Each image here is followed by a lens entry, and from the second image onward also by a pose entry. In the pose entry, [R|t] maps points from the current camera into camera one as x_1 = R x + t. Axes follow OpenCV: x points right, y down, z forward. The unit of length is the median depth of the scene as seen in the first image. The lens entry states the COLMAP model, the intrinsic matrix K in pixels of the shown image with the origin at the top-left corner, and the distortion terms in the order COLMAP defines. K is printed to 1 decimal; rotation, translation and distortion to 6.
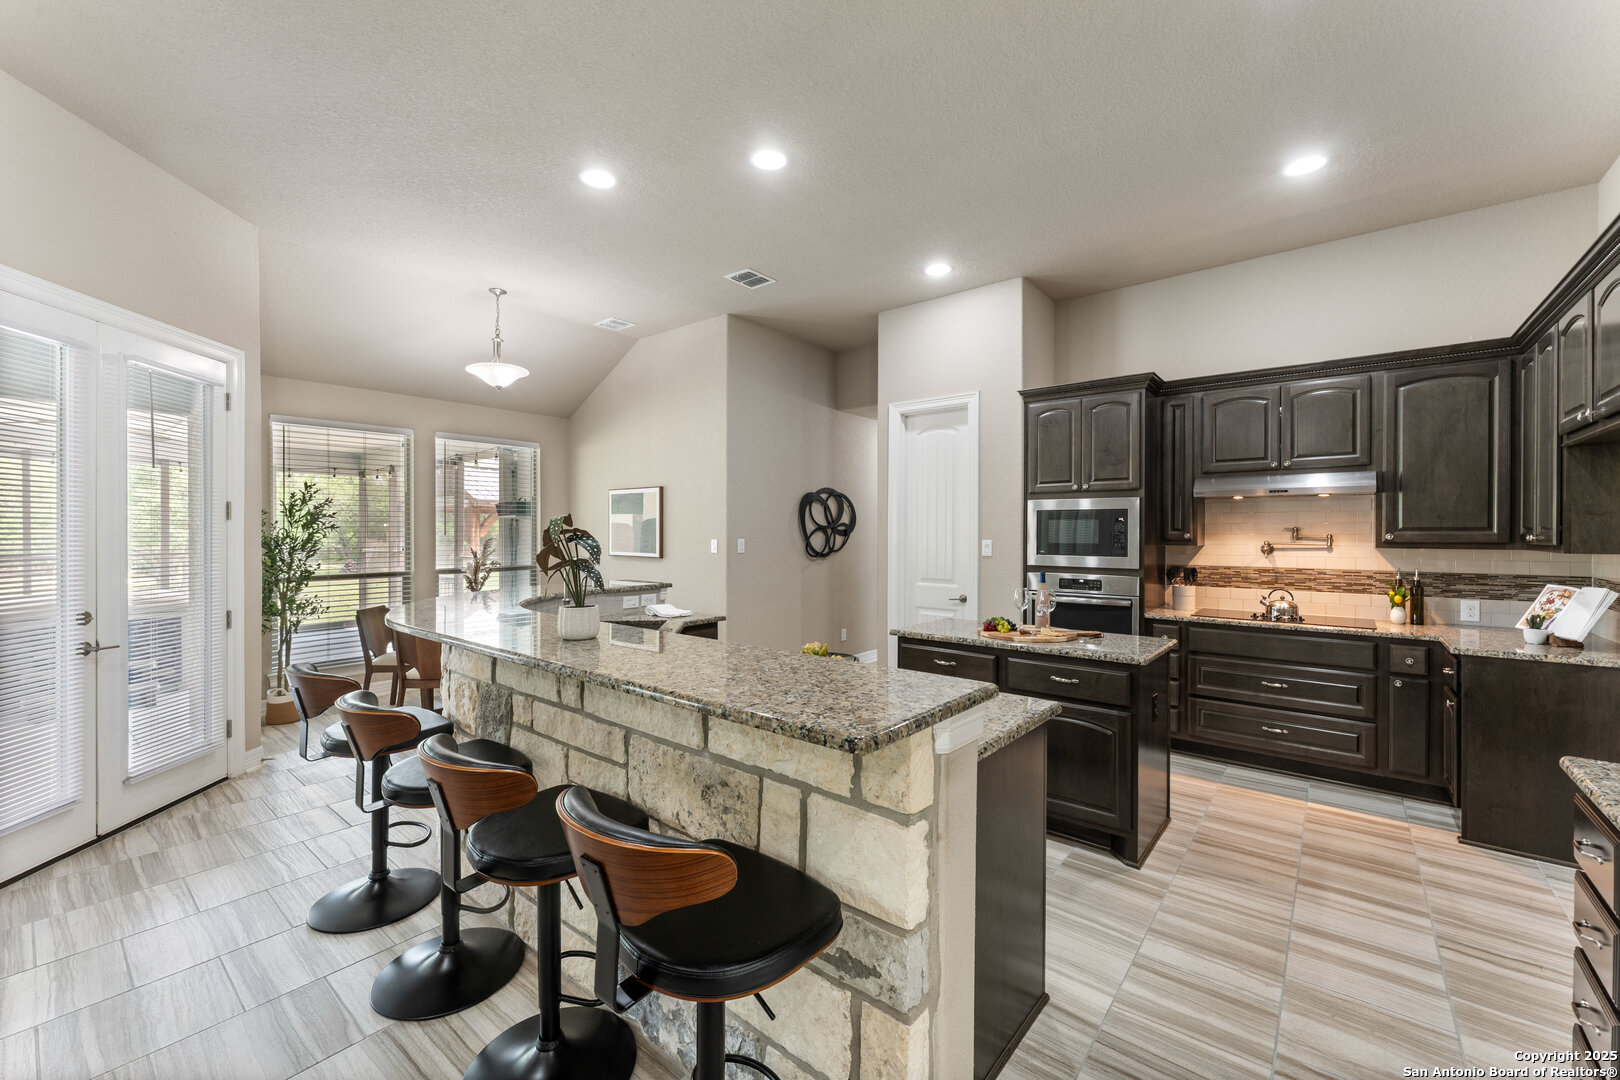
lens RADIAL K [[650.2, 0, 818.0], [0, 650.2, 534.9], [0, 0, 1]] dist [-0.002978, 0.002967]
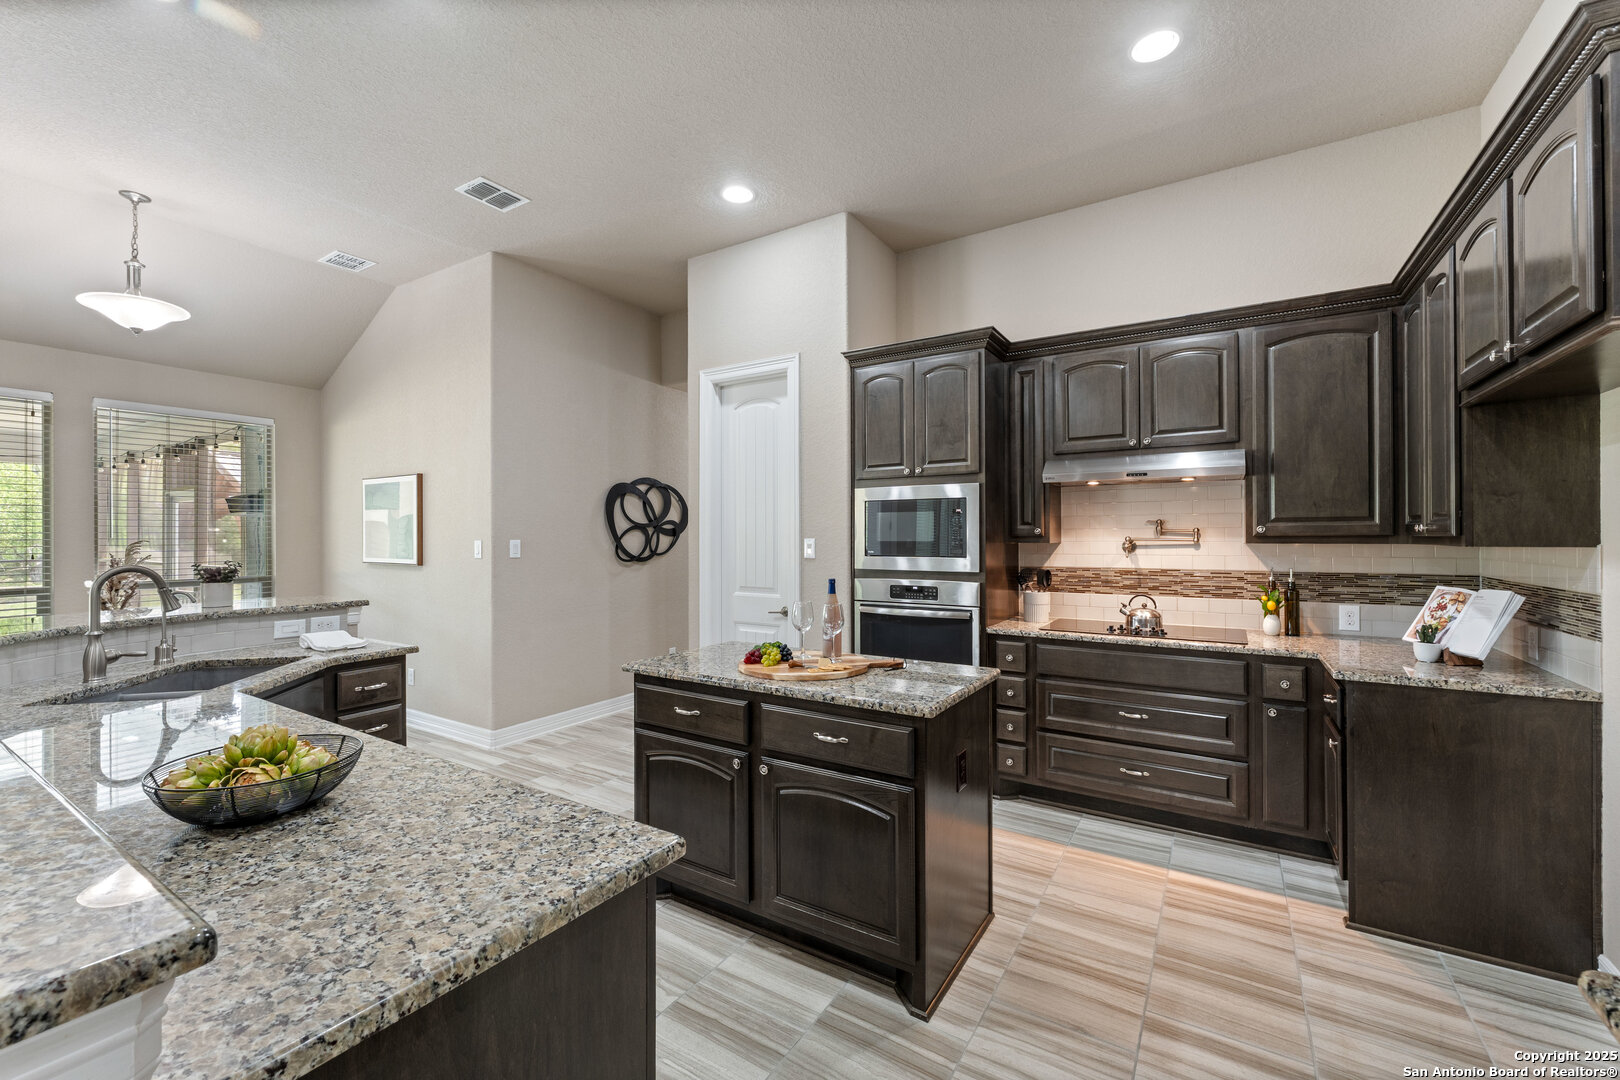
lens RADIAL K [[650.2, 0, 828.3], [0, 650.2, 533.8], [0, 0, 1]] dist [-0.002978, 0.002967]
pose [[0.991495, -0.004906, 0.130050, 0.205819], [0.005979, 0.999951, -0.007861, 0.010271], [-0.130005, 0.008572, 0.991476, 0.229407]]
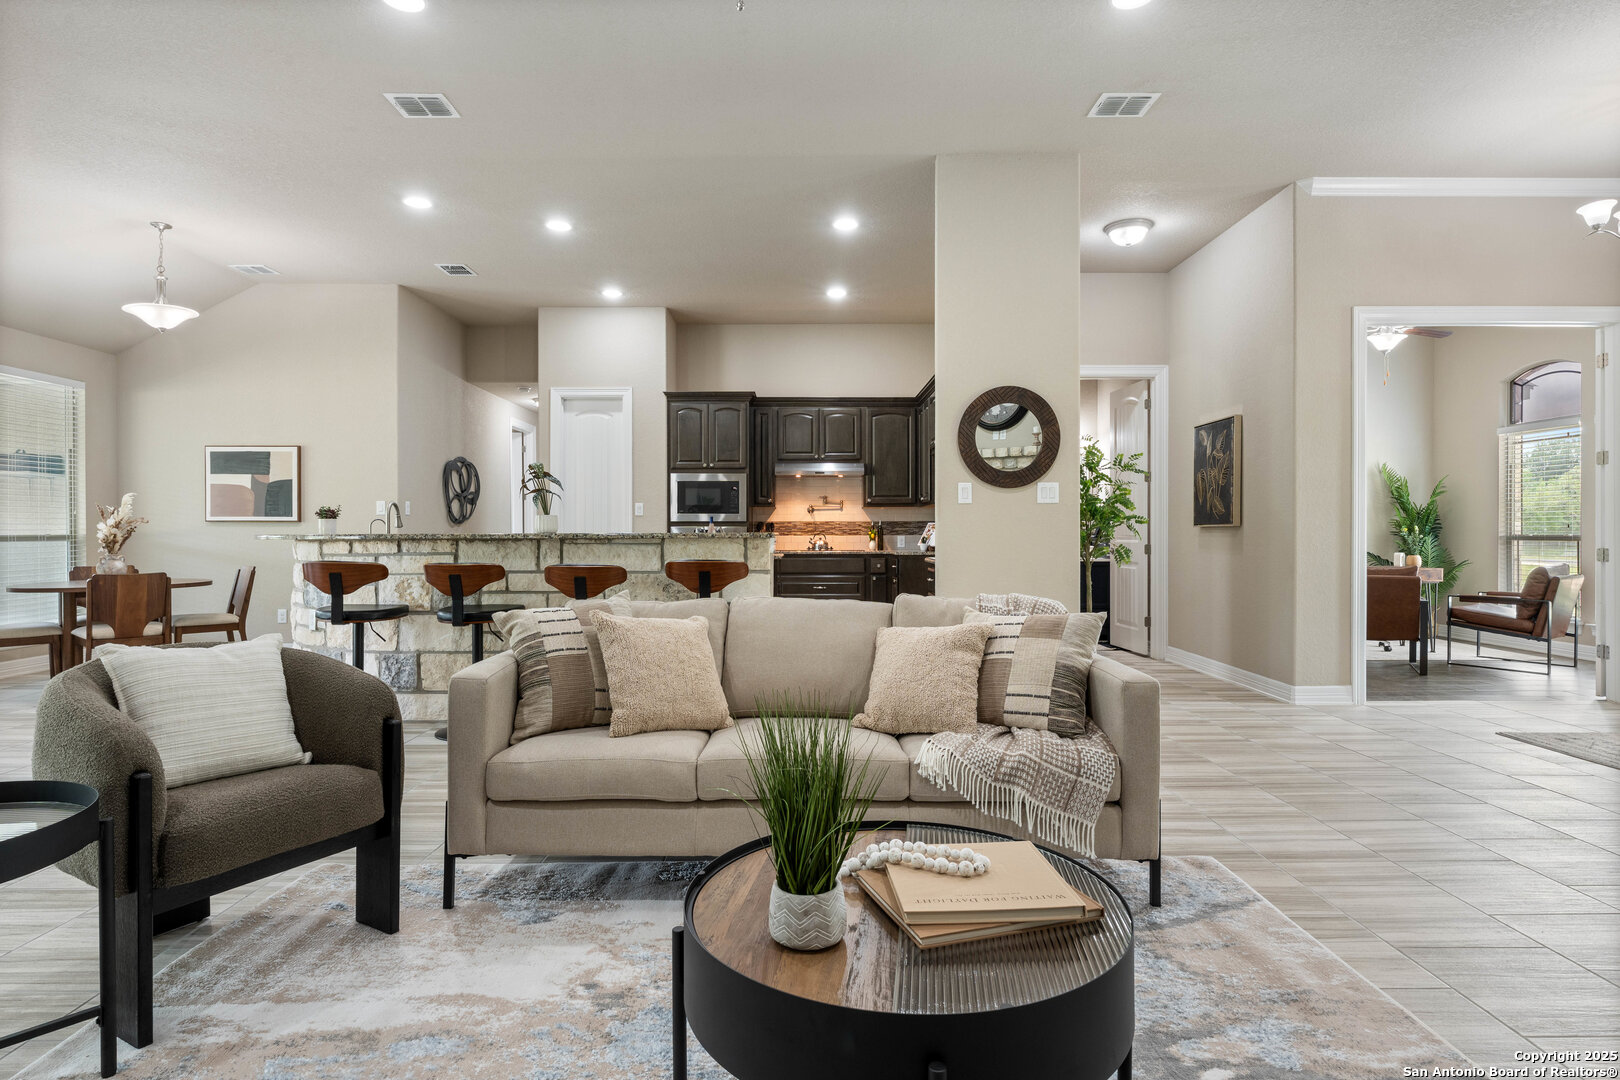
lens RADIAL K [[848.4, 0, 802.2], [0, 848.4, 542.3], [0, 0, 1]] dist [0.001080, -0.000105]
pose [[0.776848, -0.009972, 0.629609, -0.646774], [0.005580, 0.999944, 0.008954, 0.085014], [-0.629663, -0.003443, 0.776860, -0.613692]]
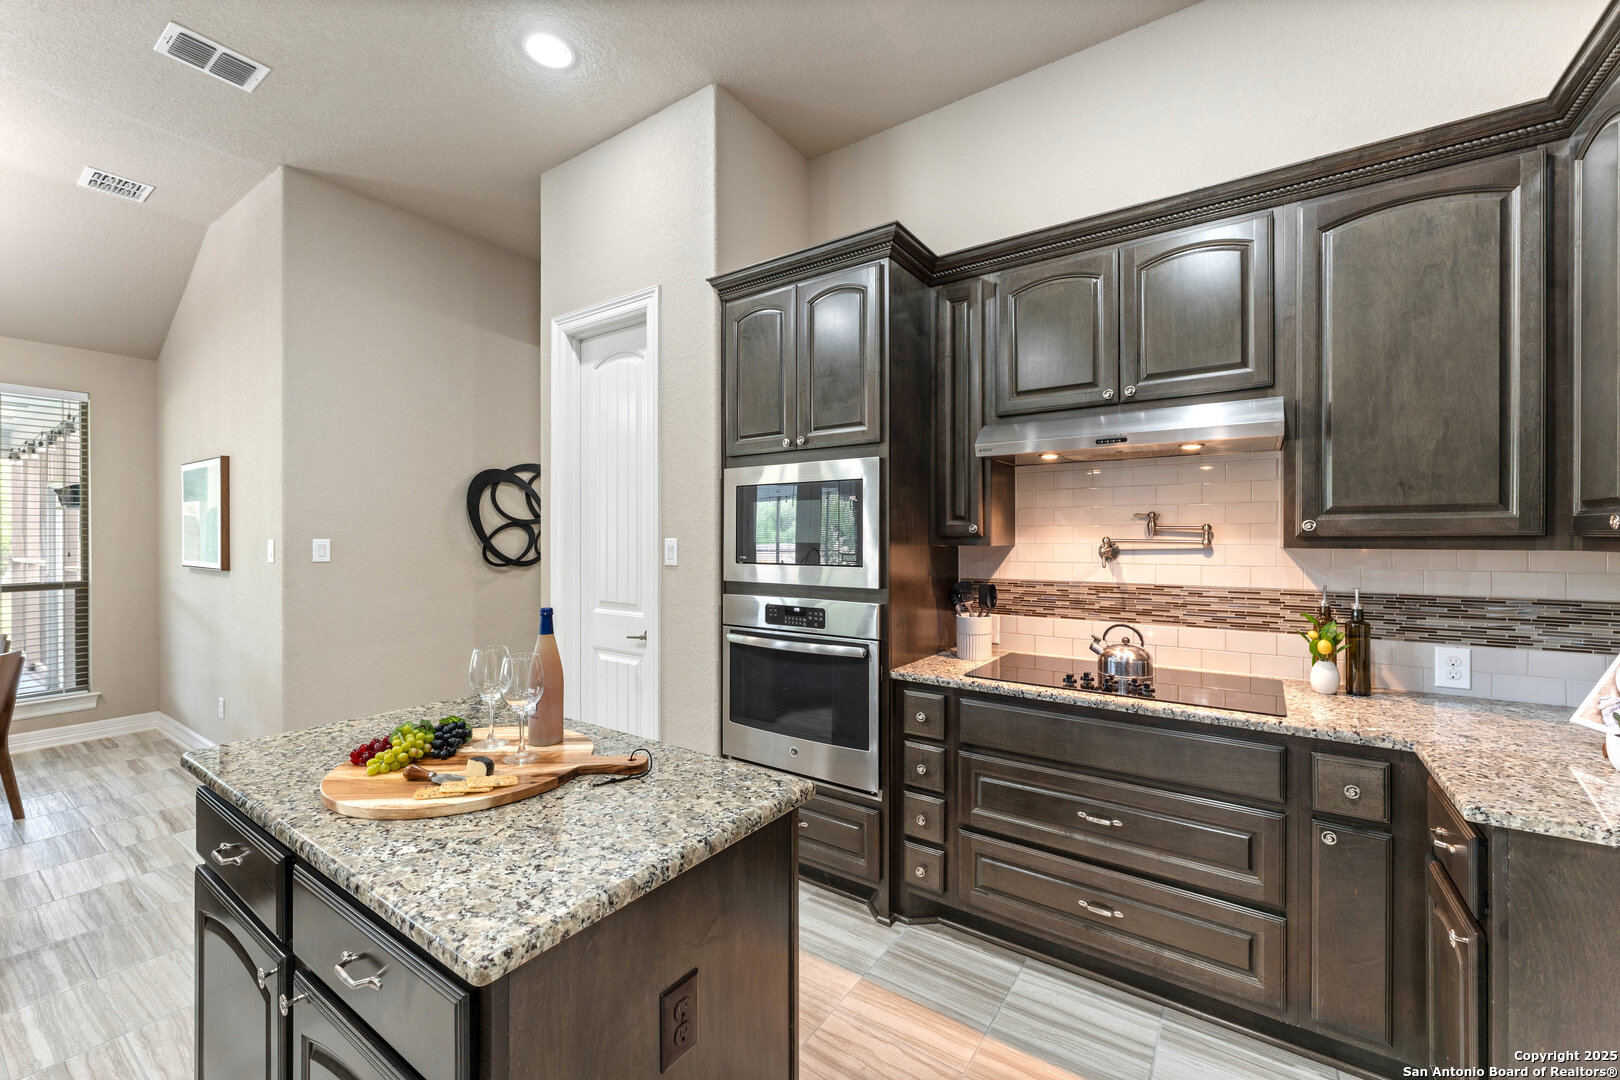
lens RADIAL K [[650.2, 0, 825.9], [0, 650.2, 538.3], [0, 0, 1]] dist [-0.002978, 0.002967]
pose [[0.996026, -0.002130, 0.089038, 0.401180], [0.002380, 0.999994, -0.002702, 0.011597], [-0.089032, 0.002903, 0.996025, 0.462050]]
